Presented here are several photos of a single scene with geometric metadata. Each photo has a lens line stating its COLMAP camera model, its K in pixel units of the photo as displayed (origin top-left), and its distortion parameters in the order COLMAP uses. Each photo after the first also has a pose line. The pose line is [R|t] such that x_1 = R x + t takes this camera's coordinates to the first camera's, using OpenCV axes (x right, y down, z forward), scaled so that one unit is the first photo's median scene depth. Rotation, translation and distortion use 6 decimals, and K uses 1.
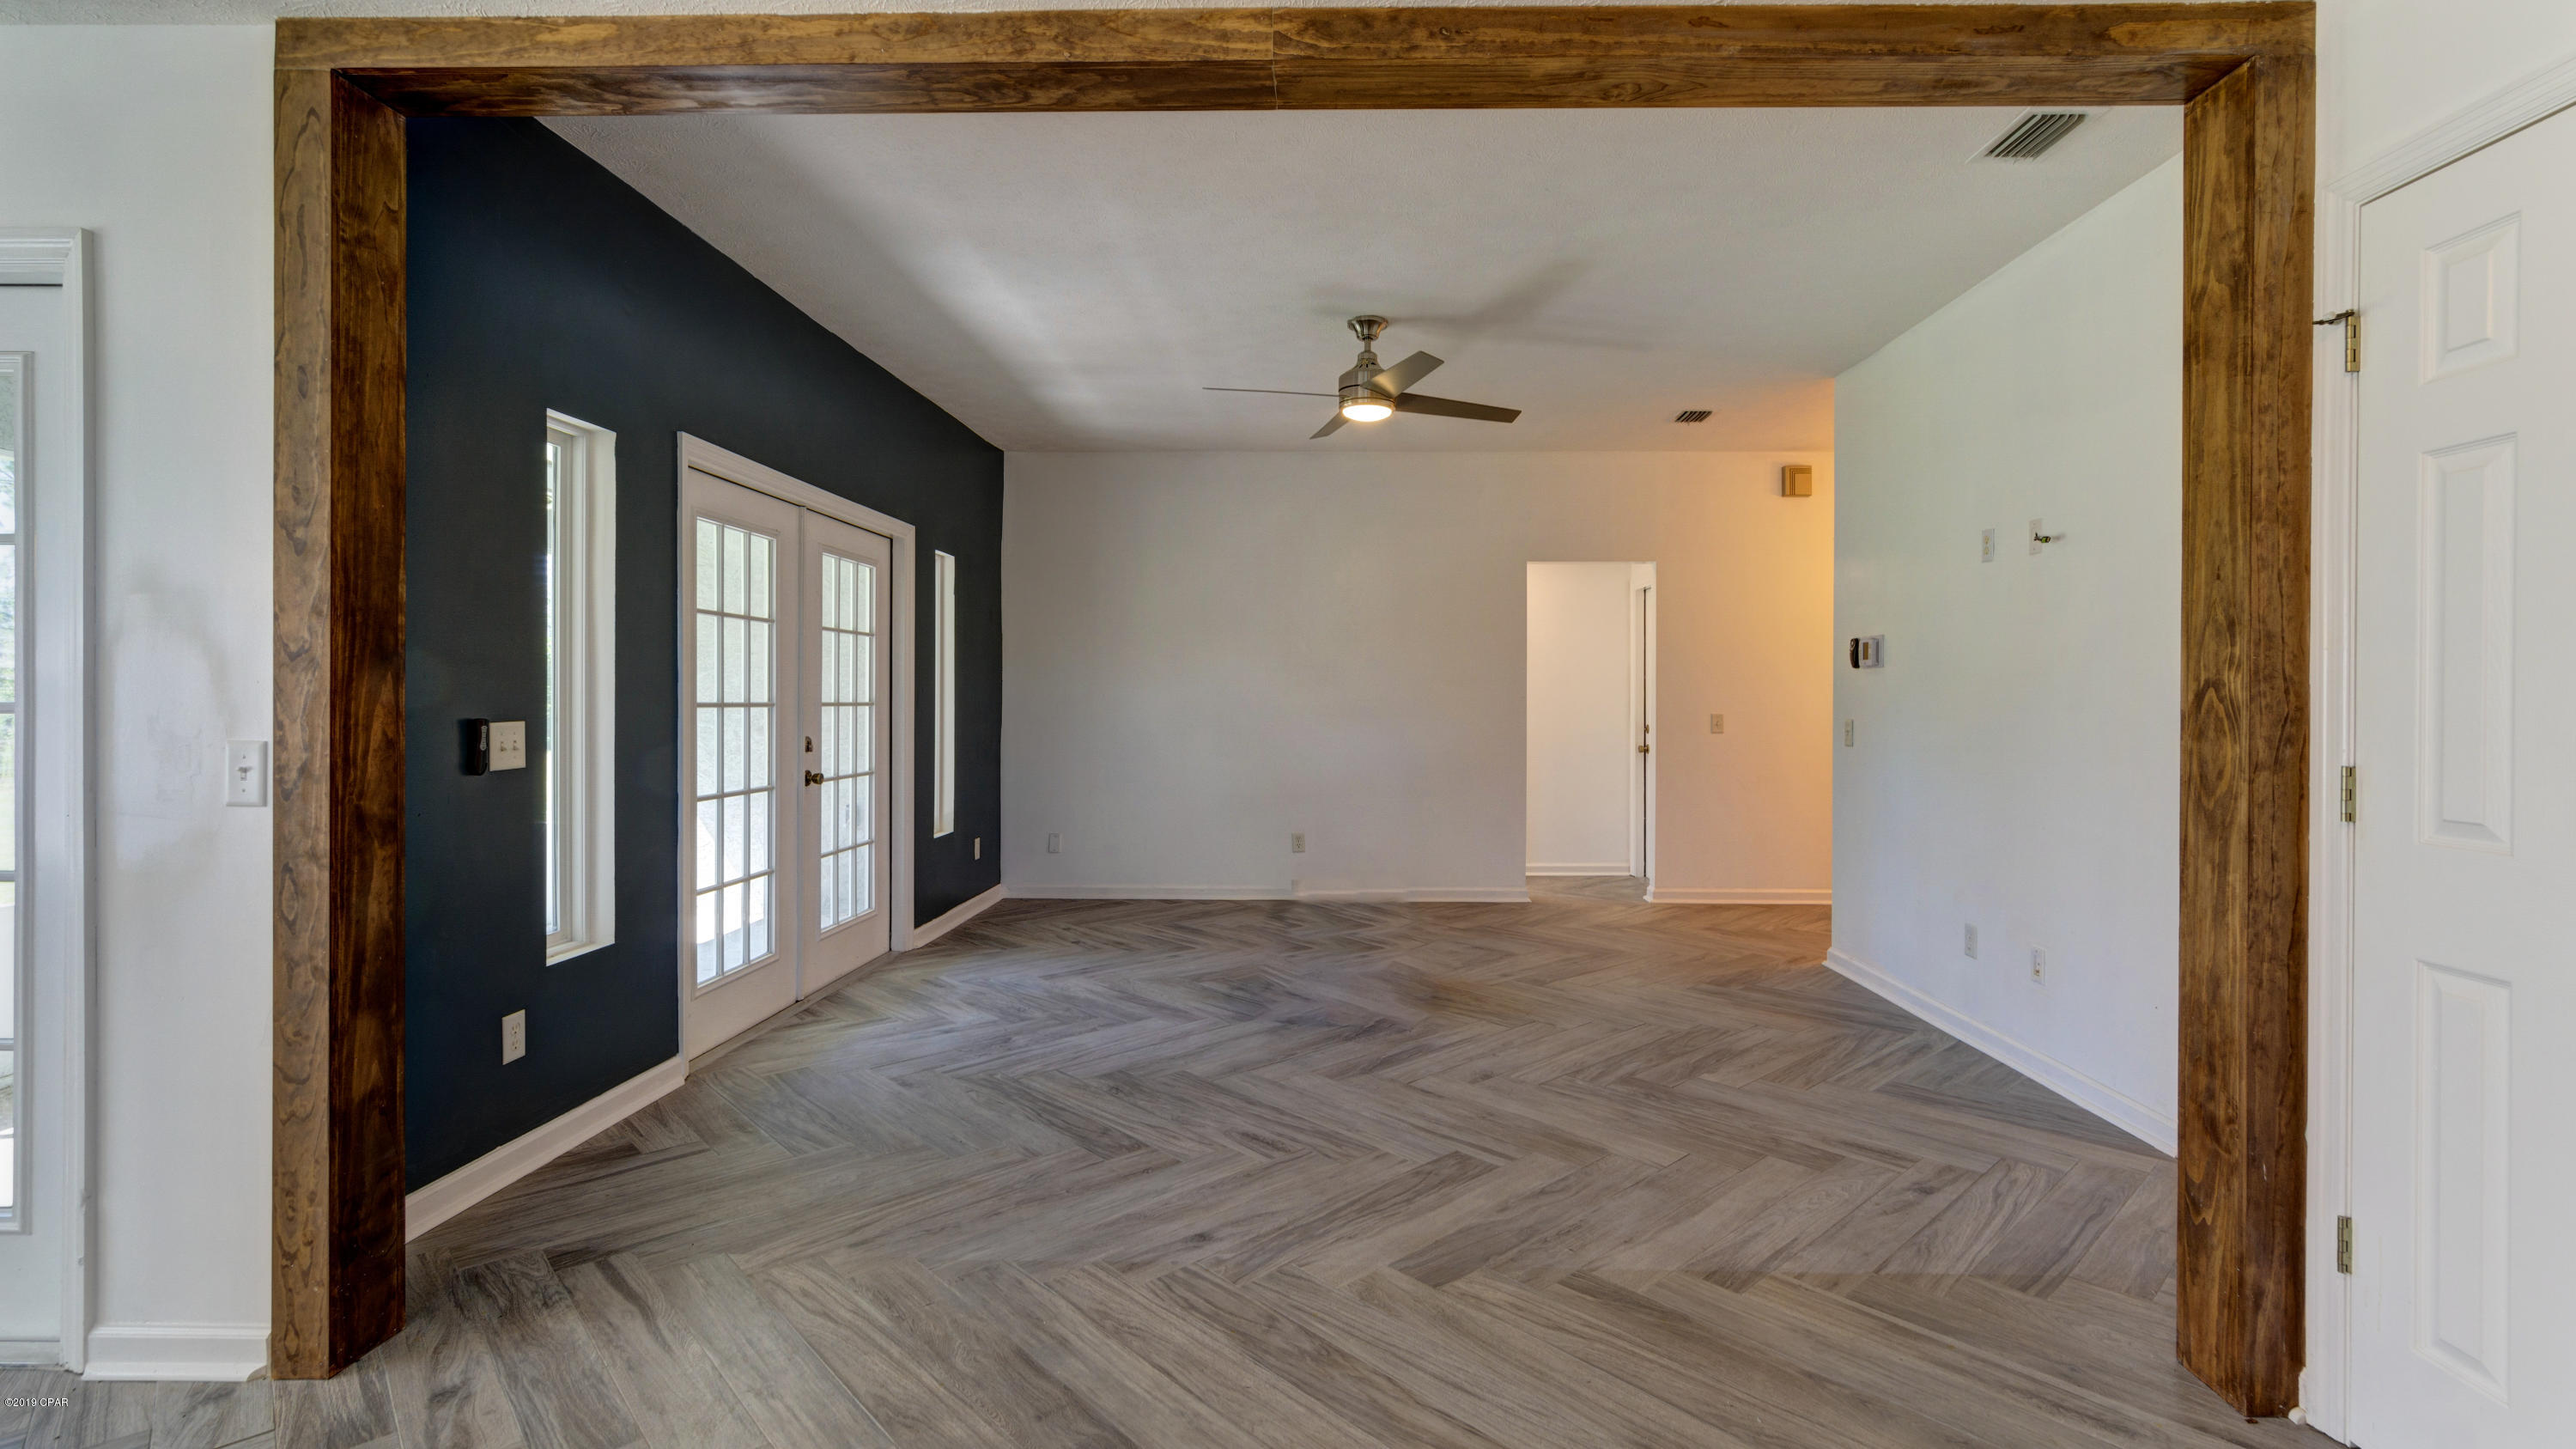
lens RADIAL K [[1149.8, 0, 1314.7], [0, 1149.8, 705.3], [0, 0, 1]] dist [-0.002178, 0.001698]
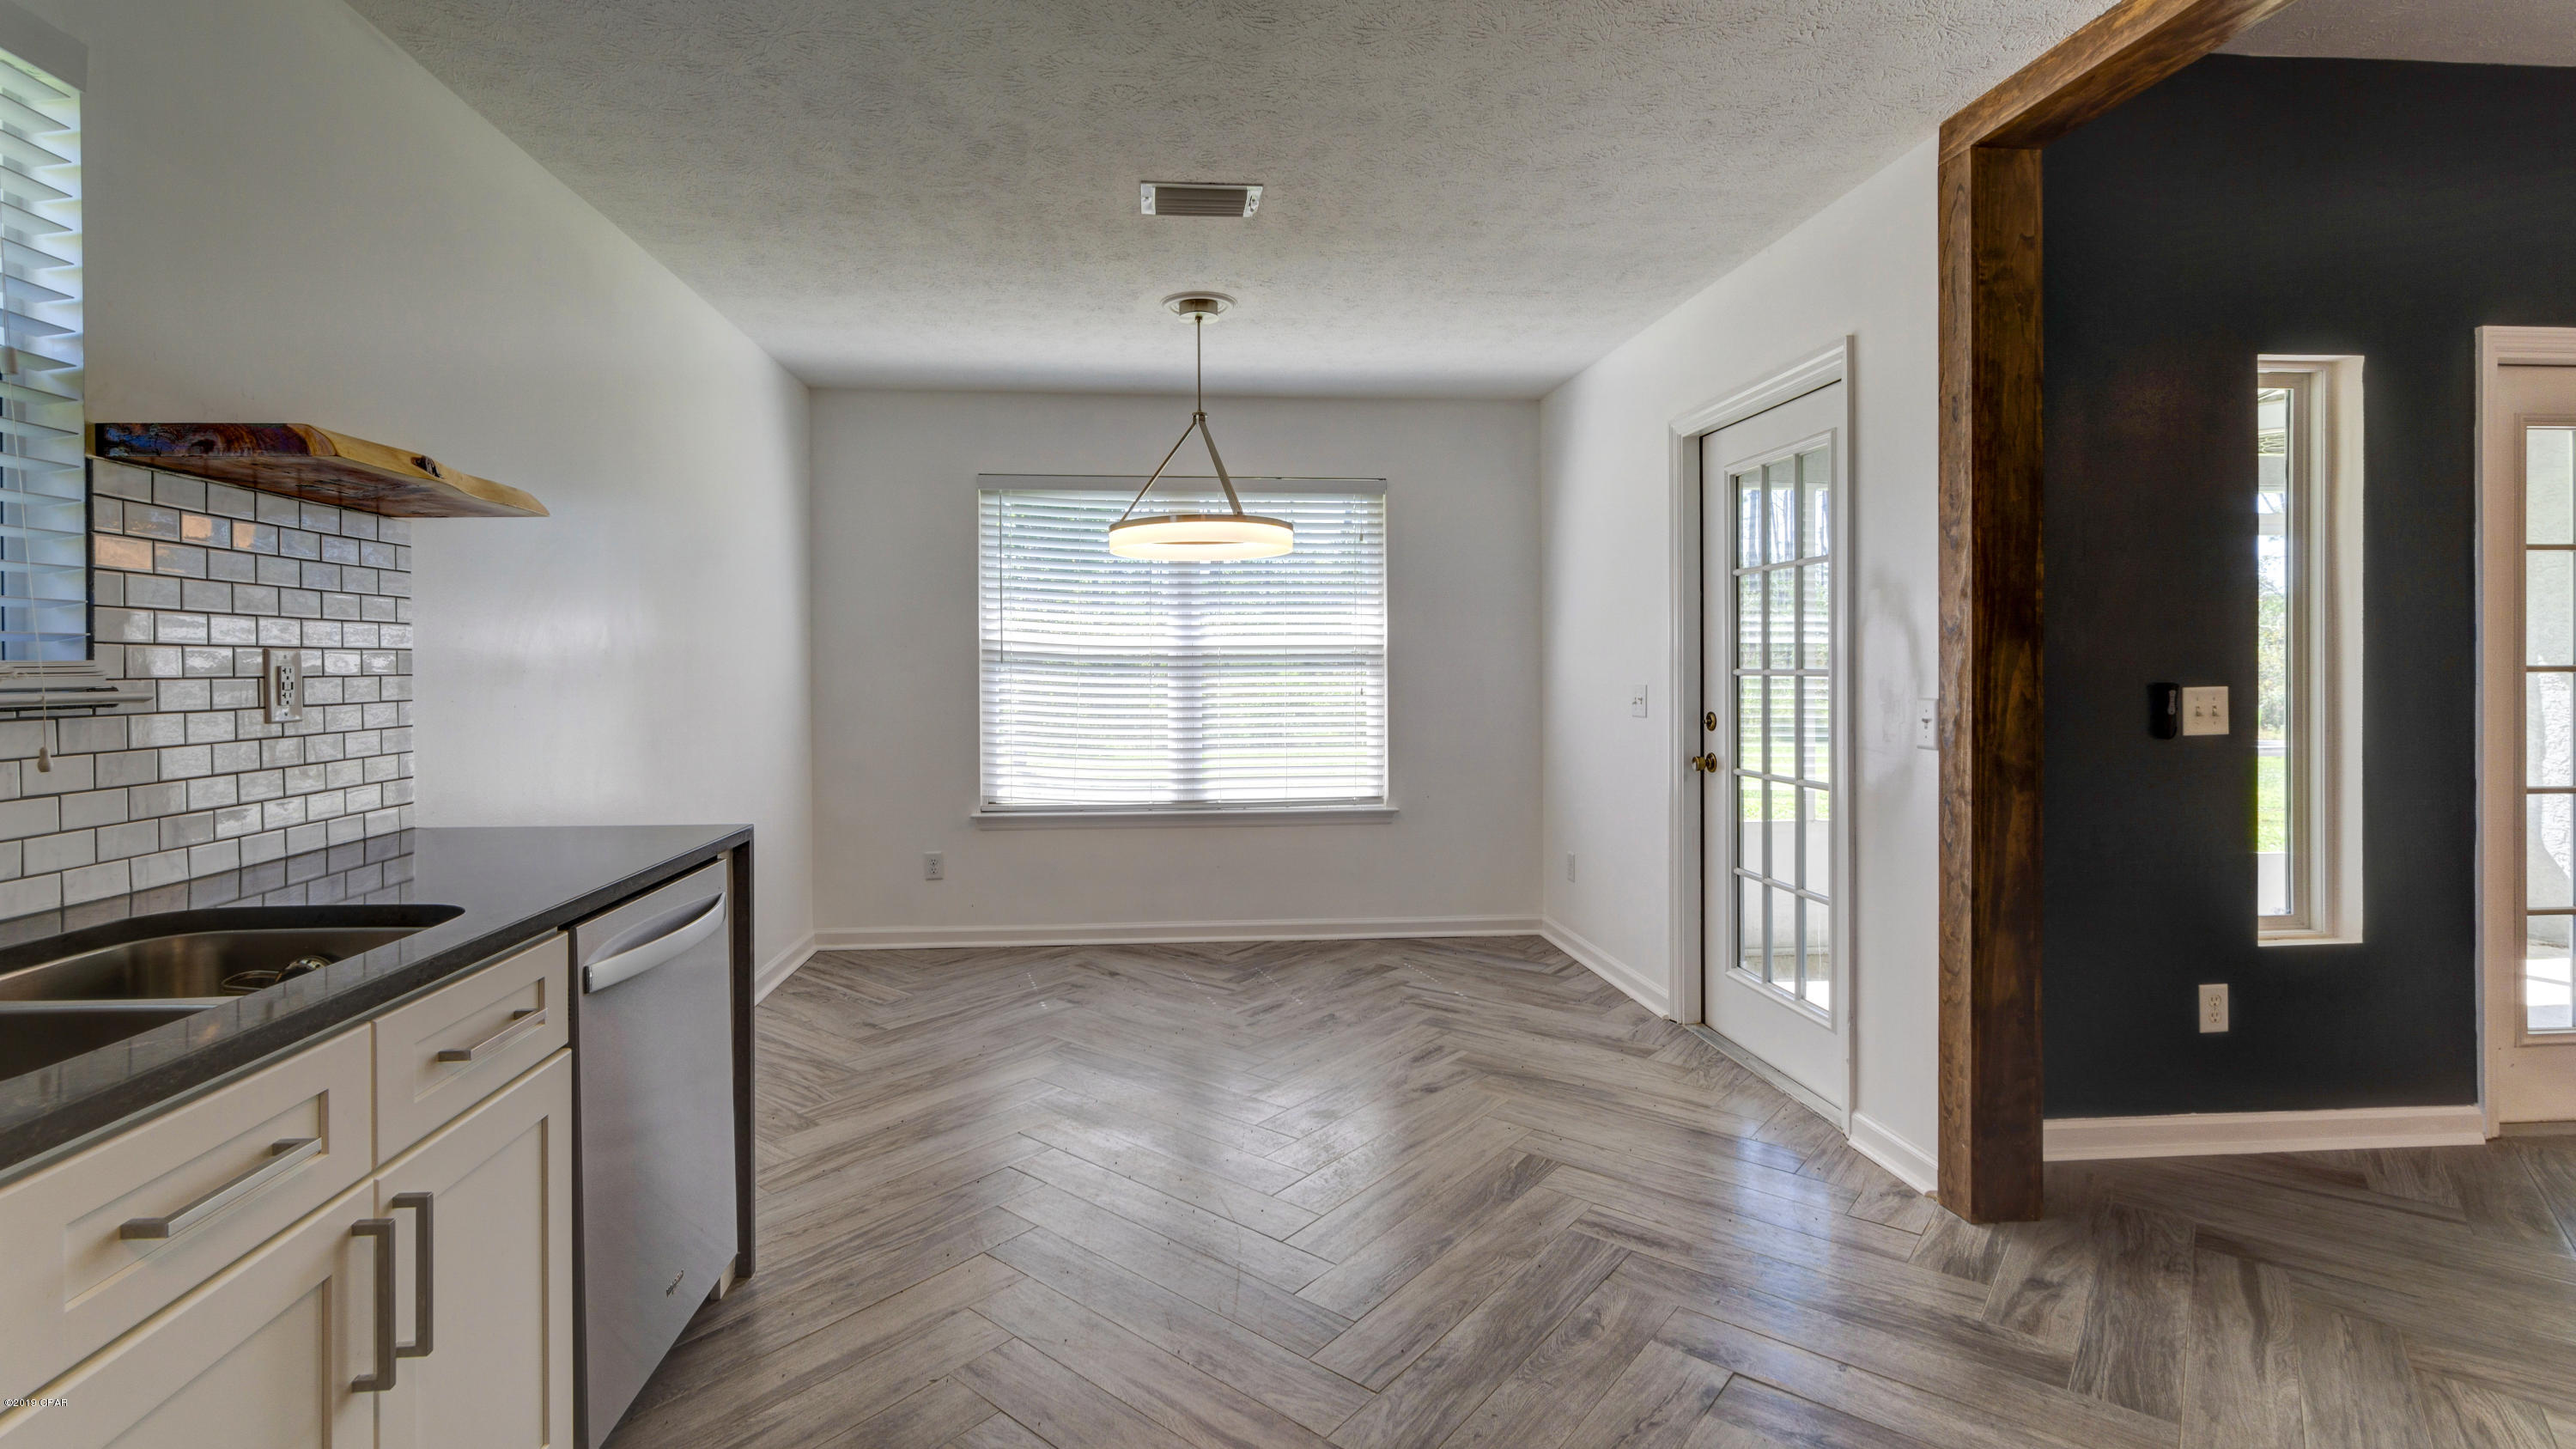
lens RADIAL K [[1149.8, 0, 1229.9], [0, 1149.8, 676.6], [0, 0, 1]] dist [-0.002178, 0.001698]
pose [[0.103091, 0.002664, -0.994668, 0.181912], [0.002753, 0.999992, 0.002963, 0.000651], [0.994668, -0.003043, 0.103083, 0.063976]]
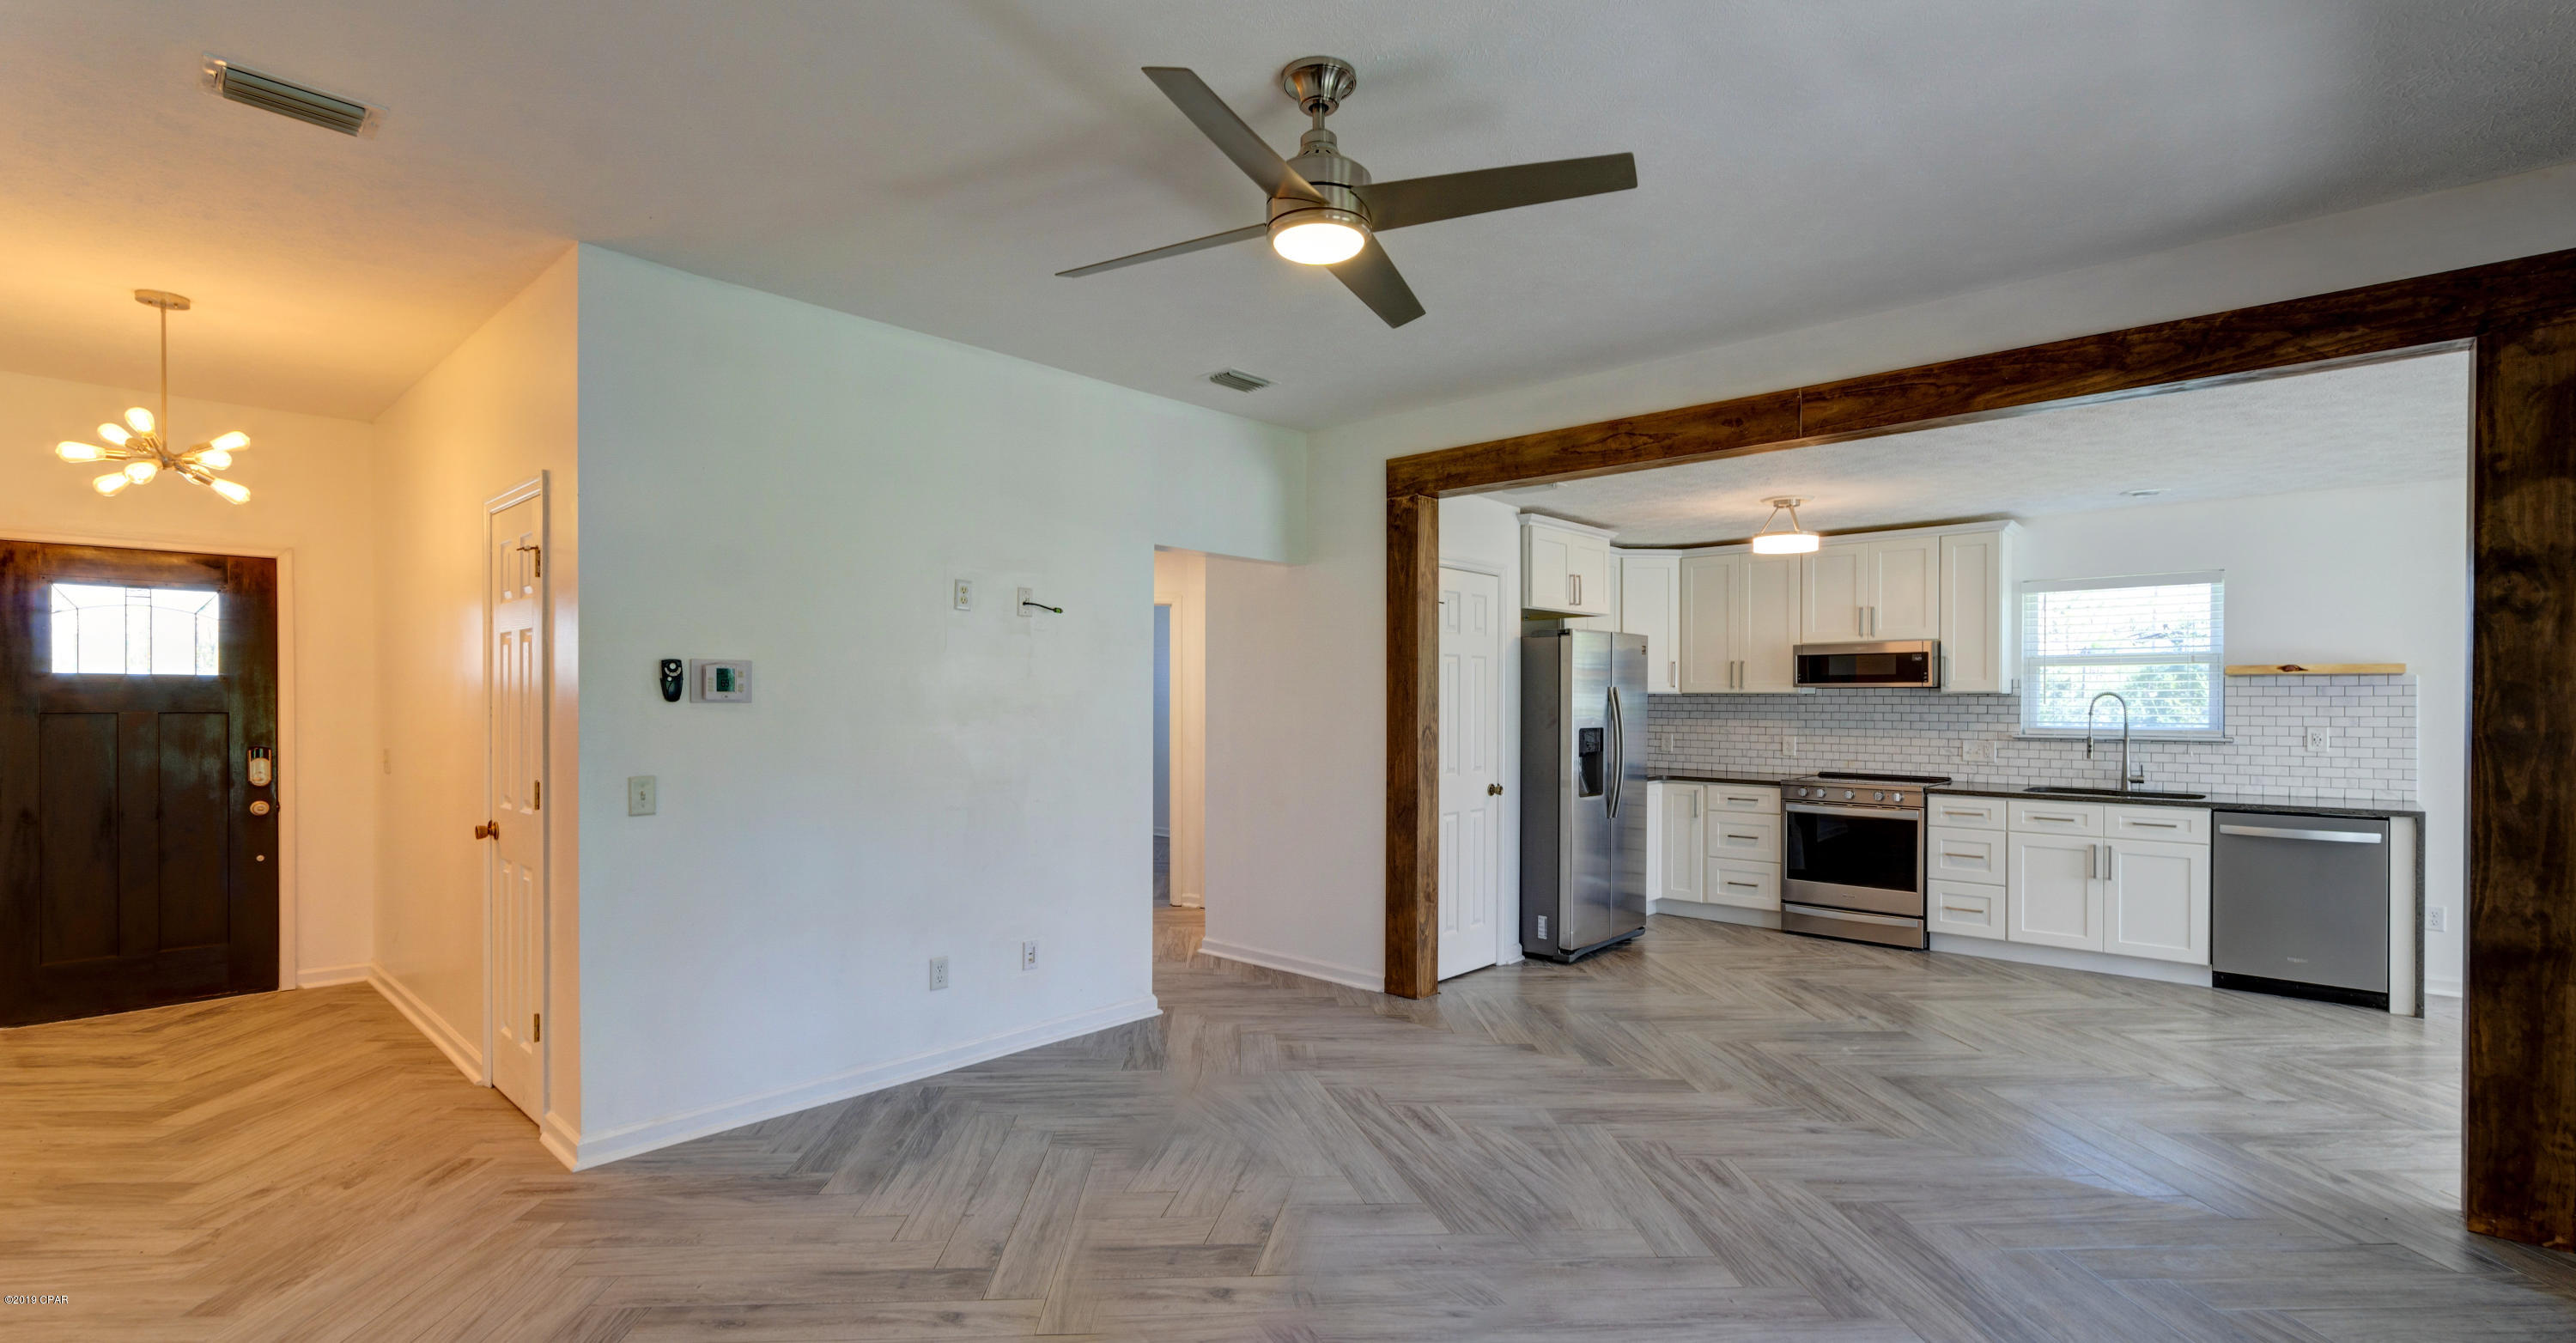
lens RADIAL K [[1129.1, 0, 1282.3], [0, 1129.1, 712.5], [0, 0, 1]] dist [-0.006509, 0.000979]
pose [[-0.753140, -0.013835, 0.657715, -0.439756], [-0.003651, 0.999851, 0.016852, -0.063460], [-0.657851, 0.010291, -0.753078, 2.124983]]
